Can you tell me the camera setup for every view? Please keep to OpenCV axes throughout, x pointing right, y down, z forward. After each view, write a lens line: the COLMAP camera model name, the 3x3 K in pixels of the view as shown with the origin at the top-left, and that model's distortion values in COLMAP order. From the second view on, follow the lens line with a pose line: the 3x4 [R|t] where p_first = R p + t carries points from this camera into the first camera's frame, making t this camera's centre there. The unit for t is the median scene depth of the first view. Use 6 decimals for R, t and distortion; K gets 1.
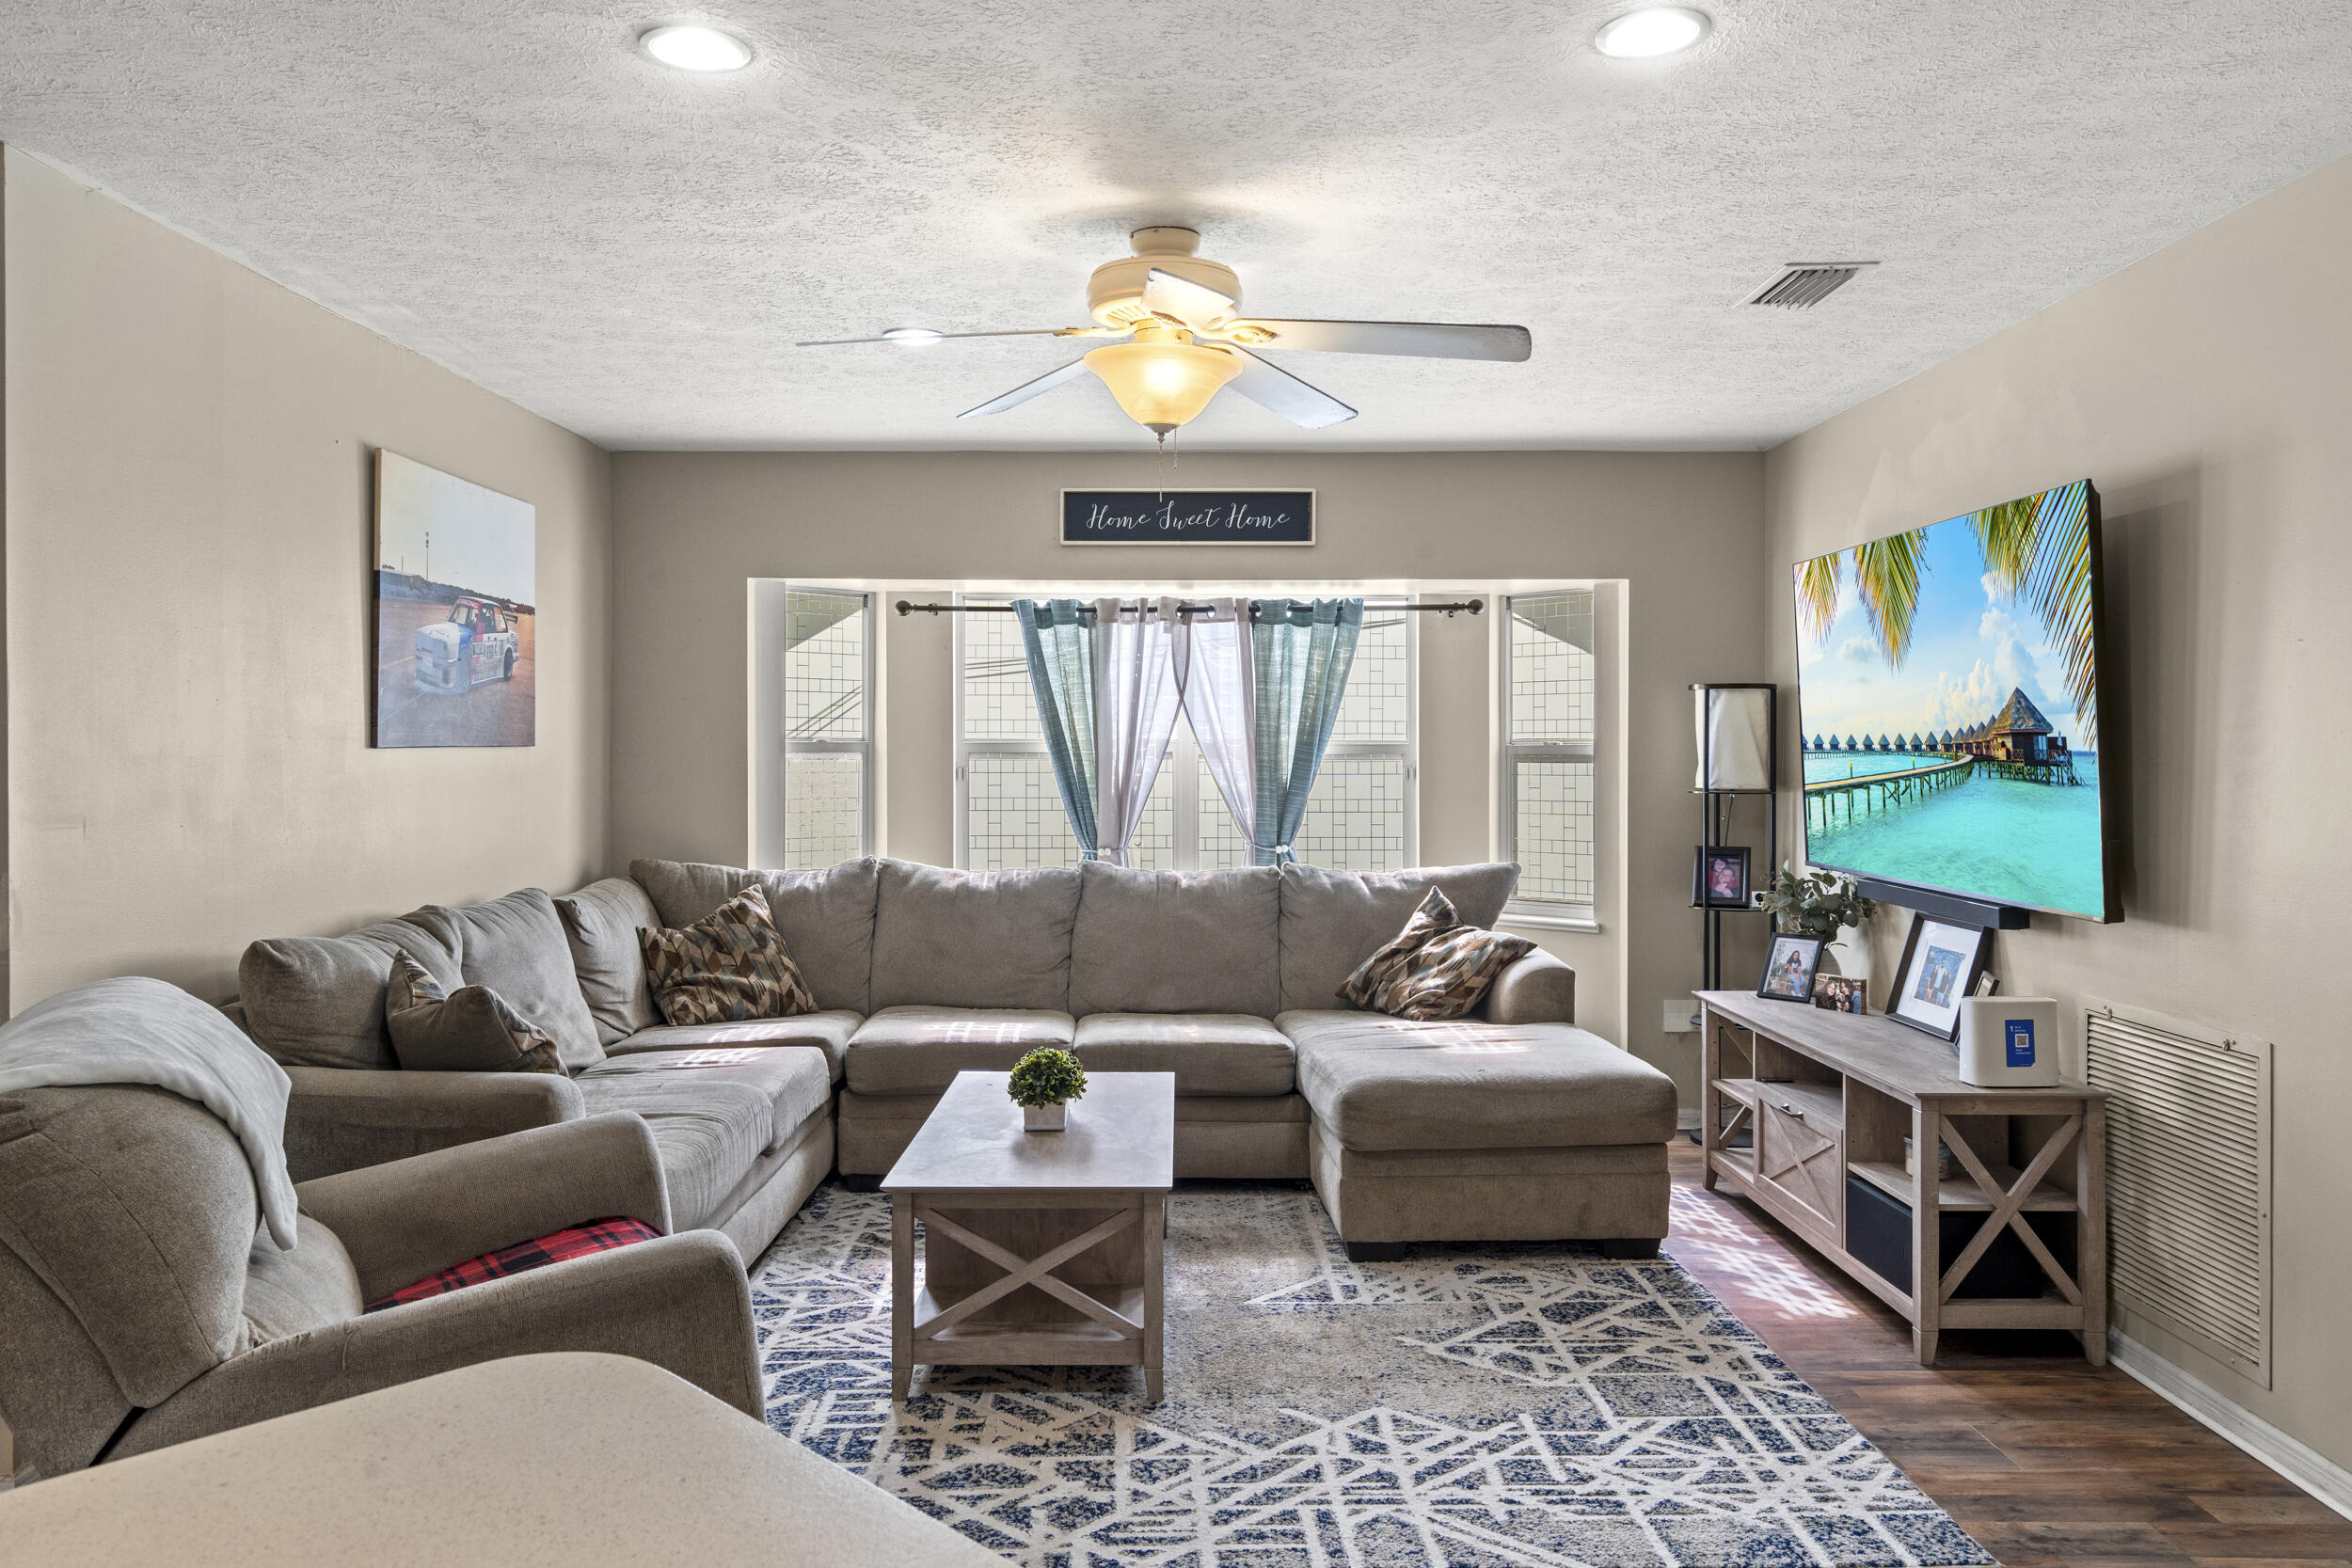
lens RADIAL K [[1615.3, 0, 1175.4], [0, 1615.3, 758.7], [0, 0, 1]] dist [0.001303, 0.000035]
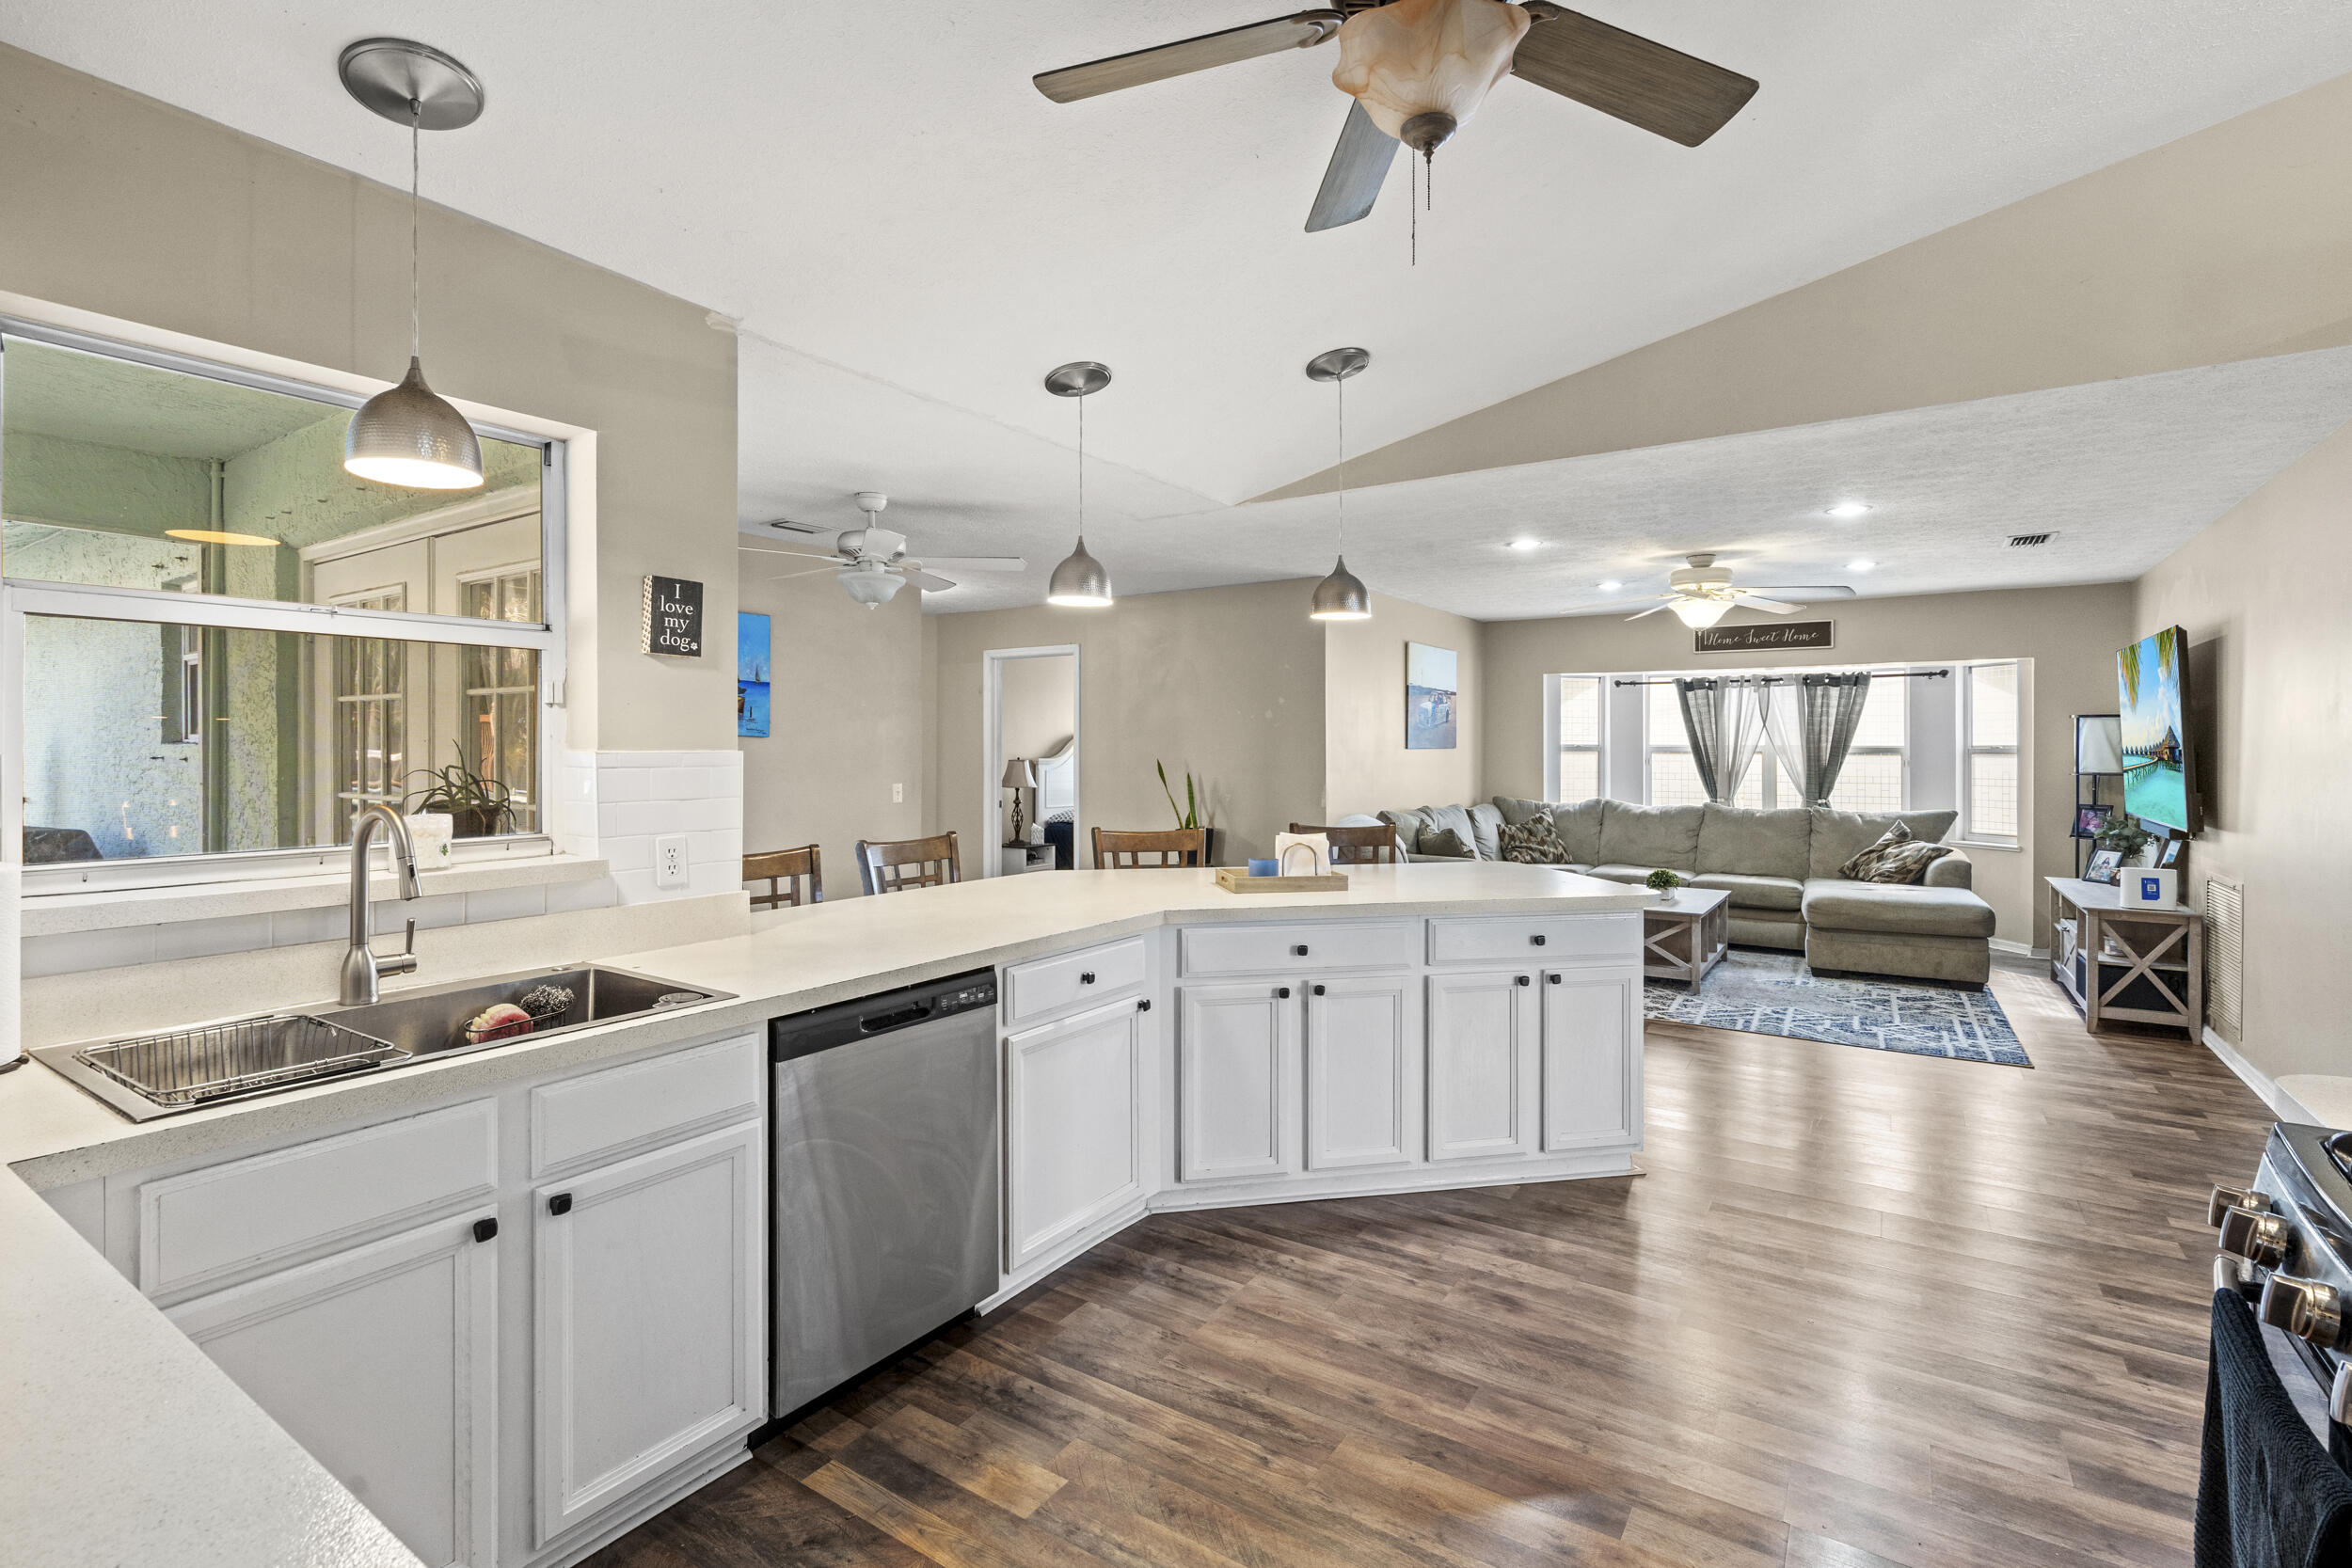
lens RADIAL K [[1088.5, 0, 1176.8], [0, 1088.5, 762.9], [0, 0, 1]] dist [0.003577, 0.000778]
pose [[0.833096, 0.009235, -0.553051, 0.163152], [-0.004708, 0.999943, 0.009605, 0.001086], [0.553108, -0.005398, 0.833092, -0.602077]]
